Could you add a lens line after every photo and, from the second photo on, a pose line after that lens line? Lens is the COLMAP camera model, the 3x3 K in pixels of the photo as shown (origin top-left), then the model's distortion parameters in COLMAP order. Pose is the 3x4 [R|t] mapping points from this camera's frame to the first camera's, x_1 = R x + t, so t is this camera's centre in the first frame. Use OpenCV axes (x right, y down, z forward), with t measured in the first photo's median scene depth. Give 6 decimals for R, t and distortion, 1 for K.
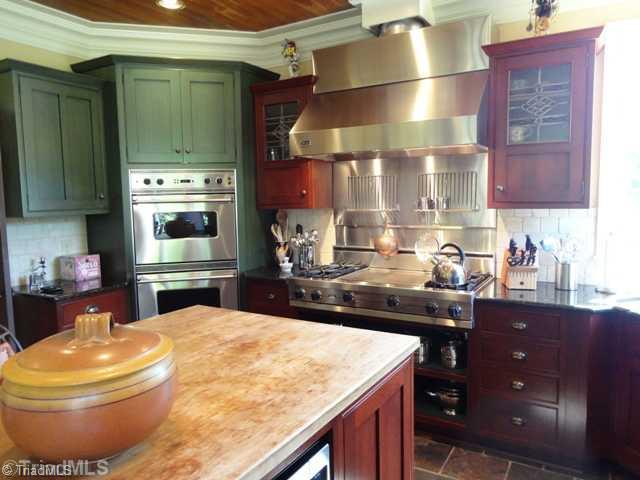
lens RADIAL K [[474.3, 0, 319.0], [0, 474.3, 241.6], [0, 0, 1]] dist [0.023225, 0.006679]
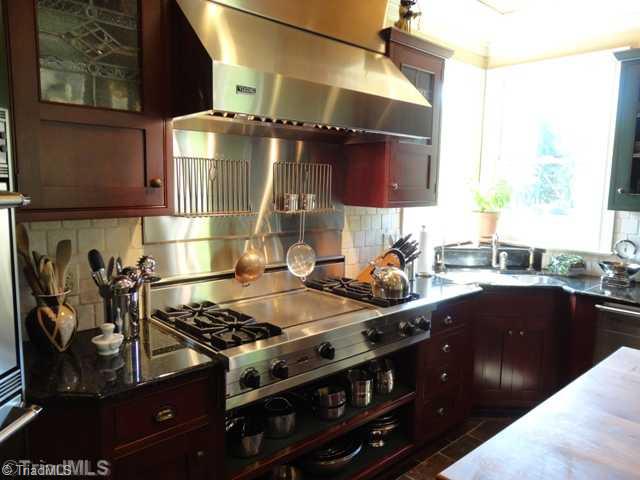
lens RADIAL K [[474.3, 0, 319.1], [0, 474.3, 238.3], [0, 0, 1]] dist [0.023225, 0.006679]
pose [[0.288666, -0.088830, 0.953300, -0.558265], [0.074151, 0.994770, 0.070241, -0.084556], [-0.954554, 0.050412, 0.293743, 0.856966]]
